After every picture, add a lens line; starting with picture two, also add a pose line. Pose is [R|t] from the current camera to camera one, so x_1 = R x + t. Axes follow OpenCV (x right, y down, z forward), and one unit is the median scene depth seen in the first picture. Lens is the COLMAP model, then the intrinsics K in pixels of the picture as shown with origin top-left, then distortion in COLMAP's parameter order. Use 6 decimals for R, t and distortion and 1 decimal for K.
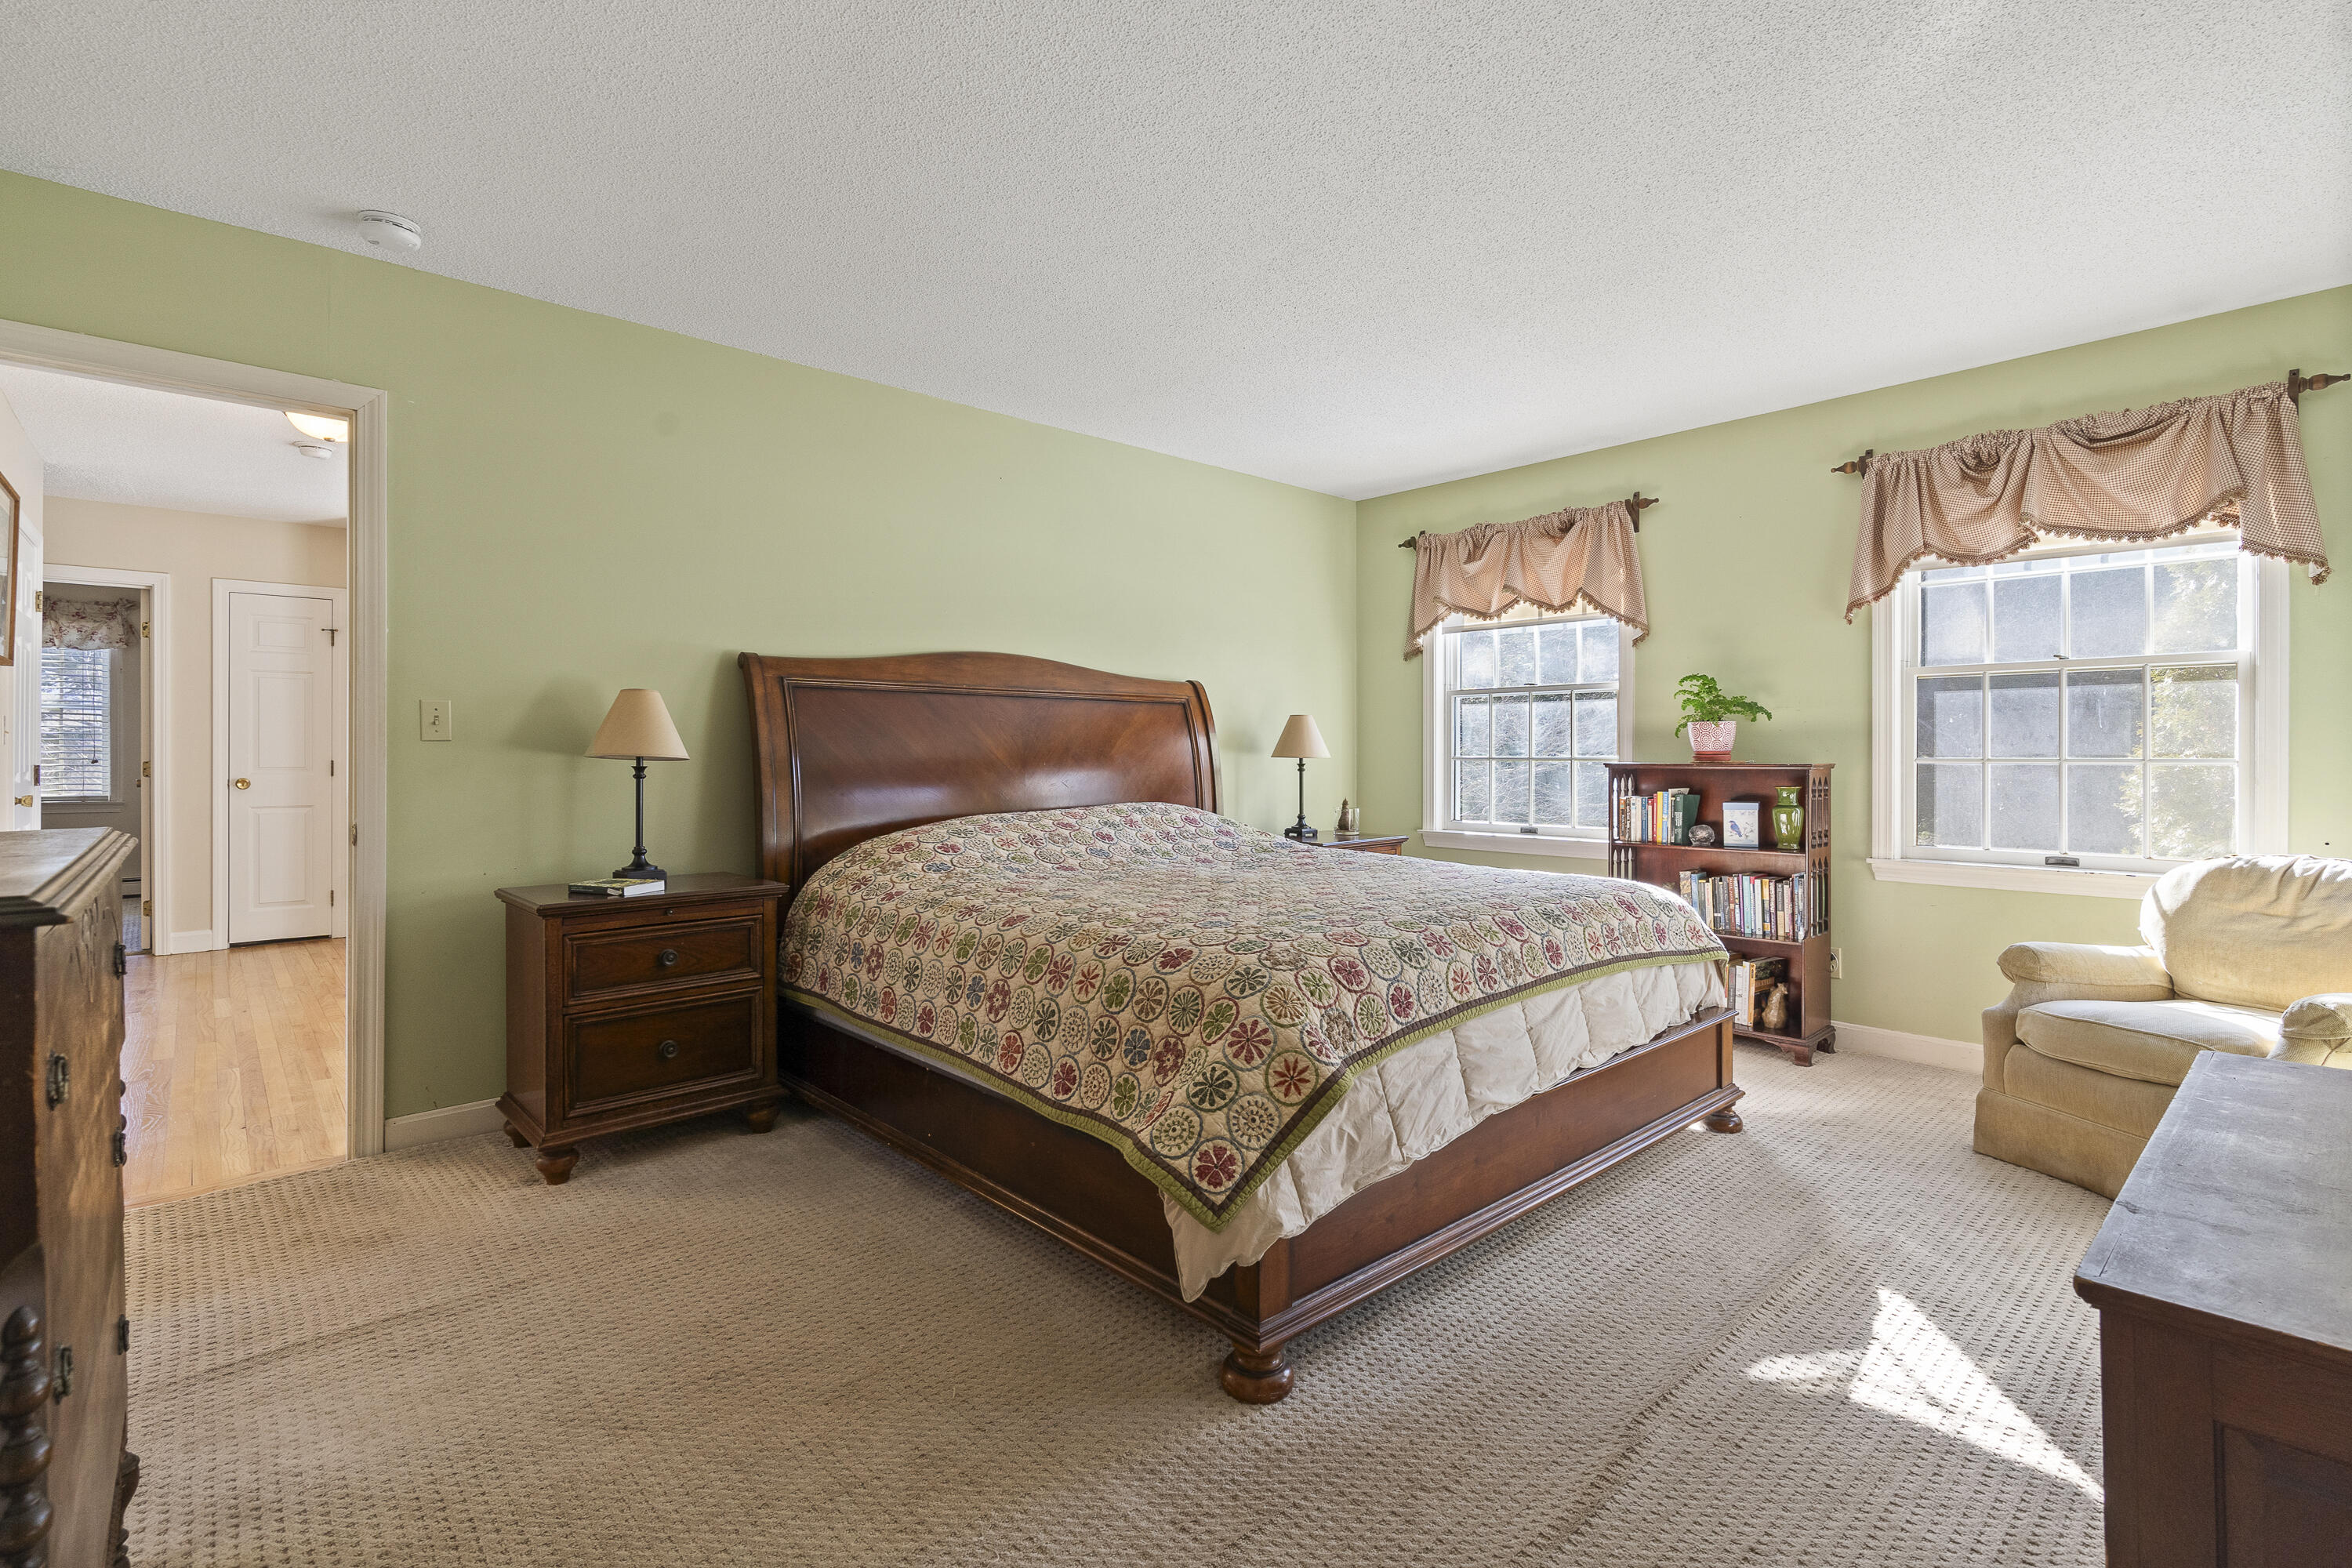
lens RADIAL K [[1072.4, 0, 1177.2], [0, 1072.4, 768.6], [0, 0, 1]] dist [-0.006155, 0.001877]
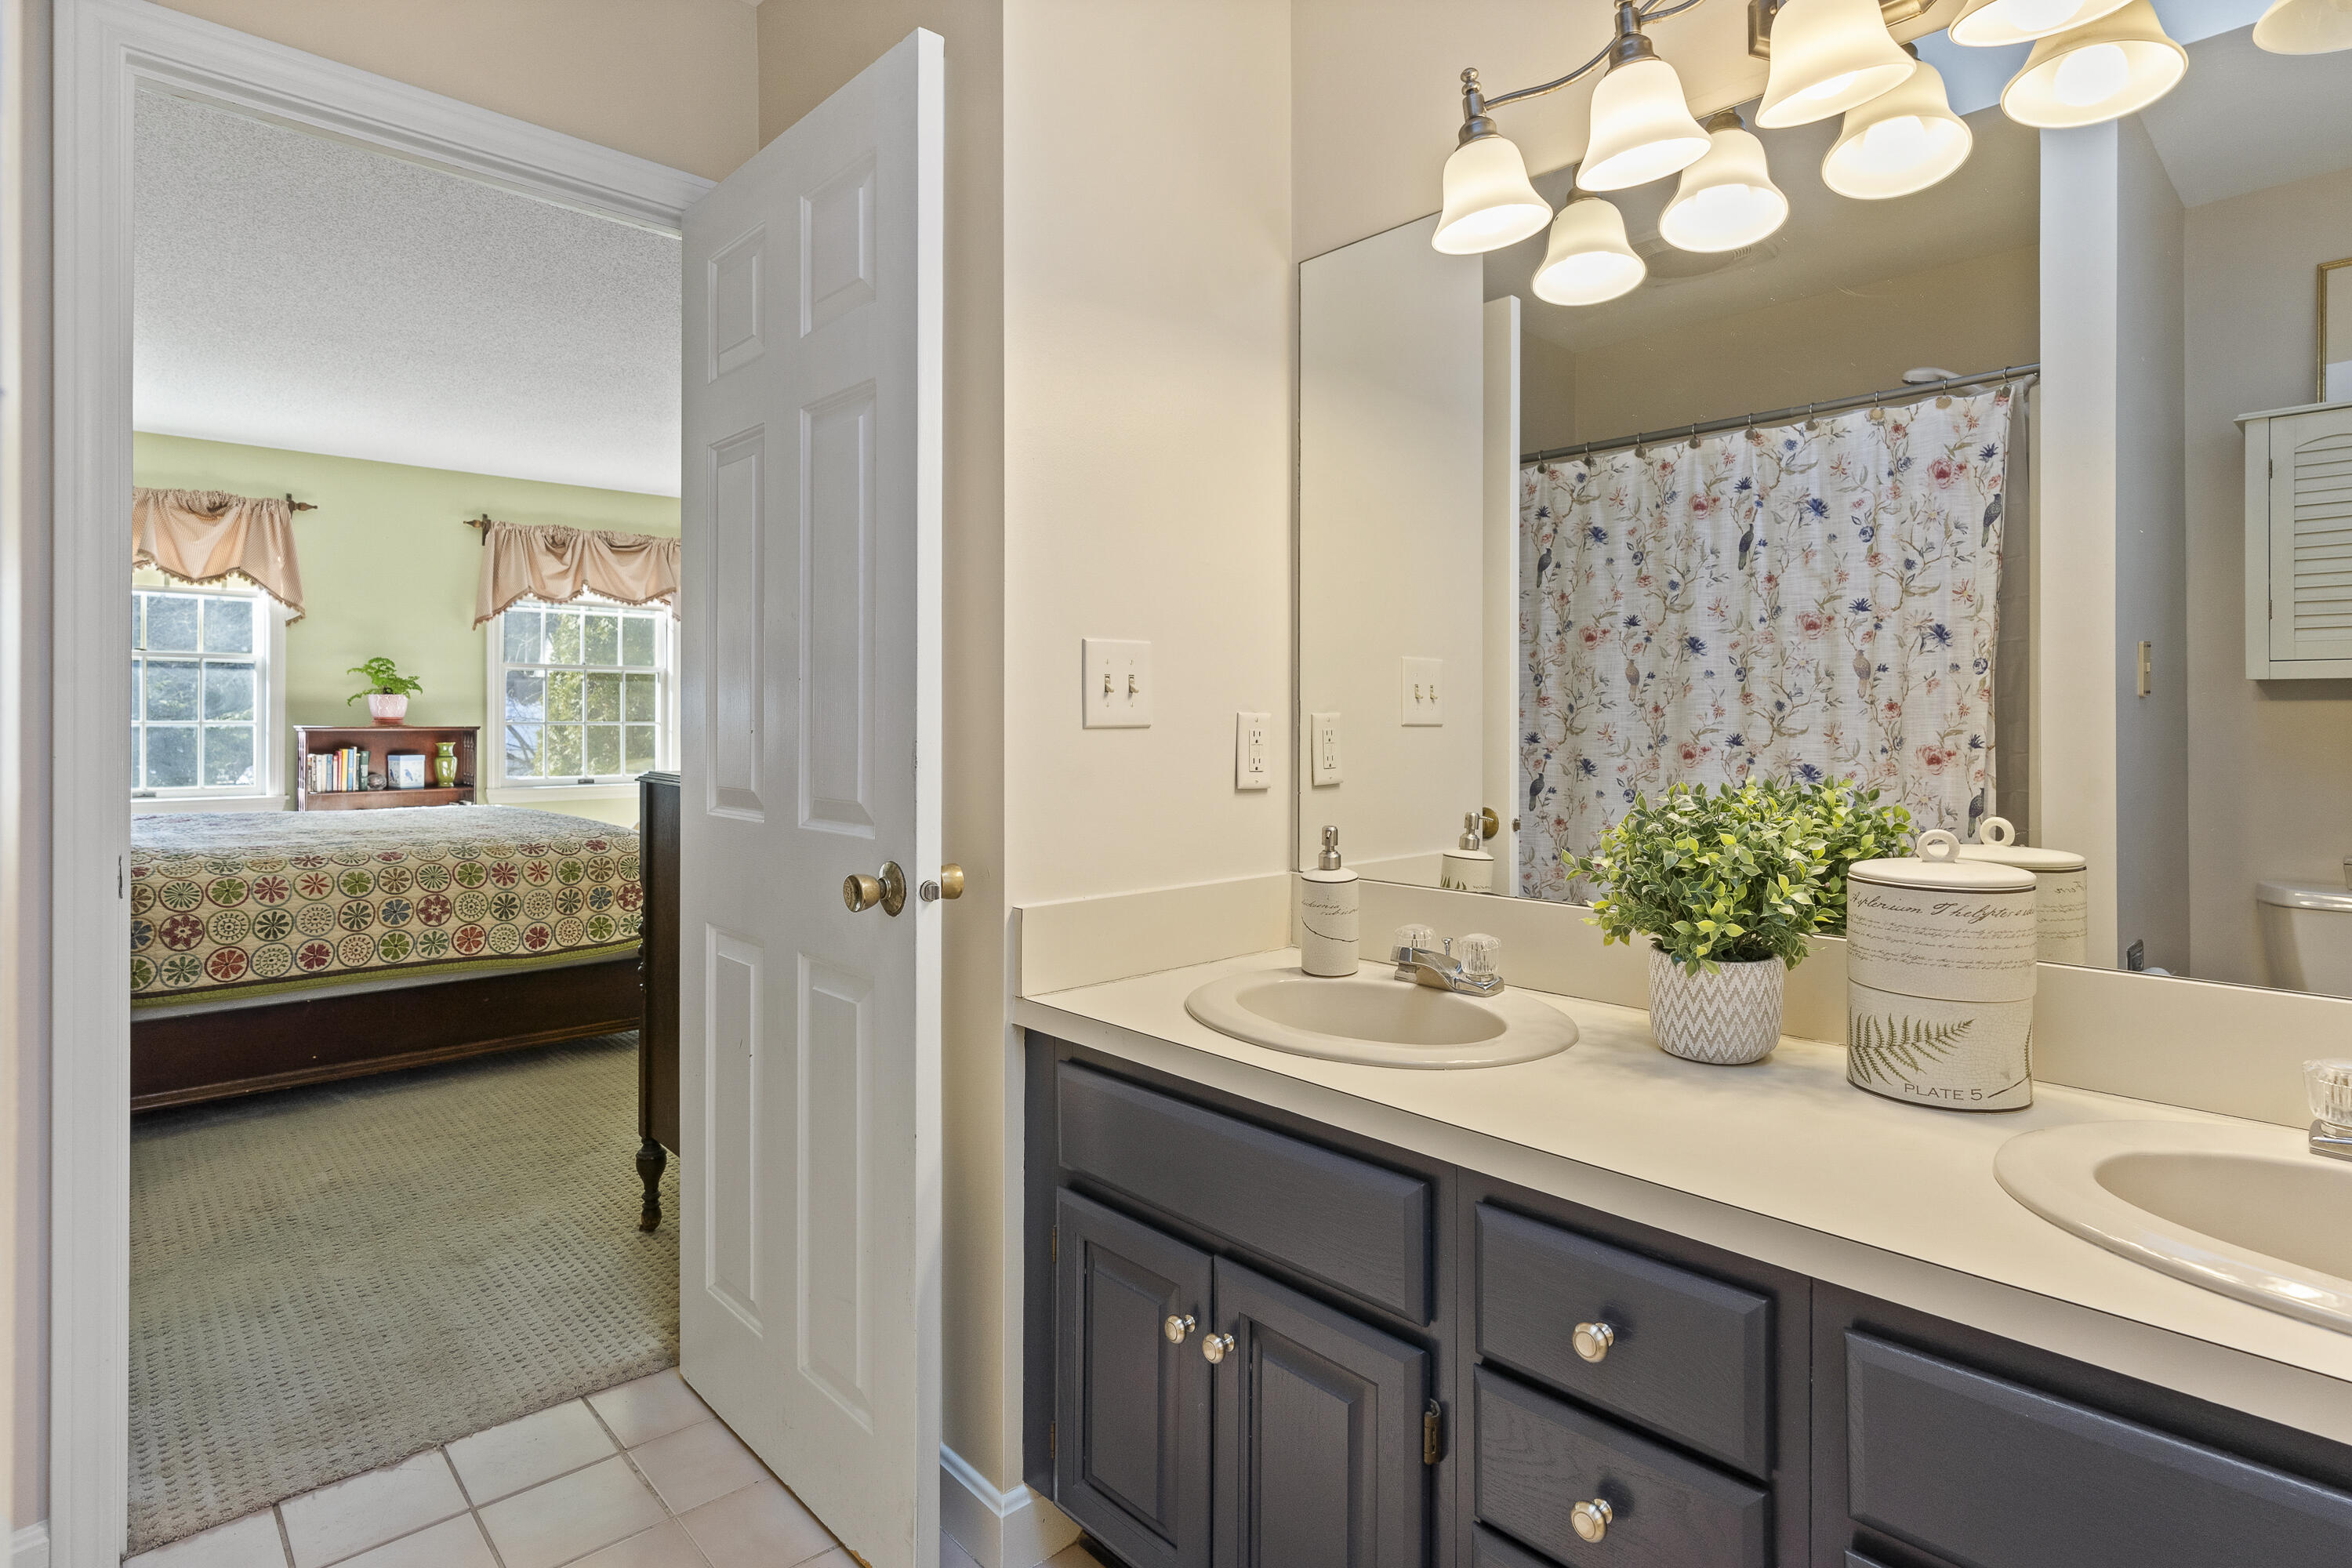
lens RADIAL K [[1200.3, 0, 1195.5], [0, 1200.3, 717.4], [0, 0, 1]] dist [0.000147, 0.000011]
pose [[-0.025513, -0.000679, 0.999674, -1.036776], [0.009200, 0.999957, 0.000914, -0.008751], [-0.999632, 0.009221, -0.025506, 0.060095]]
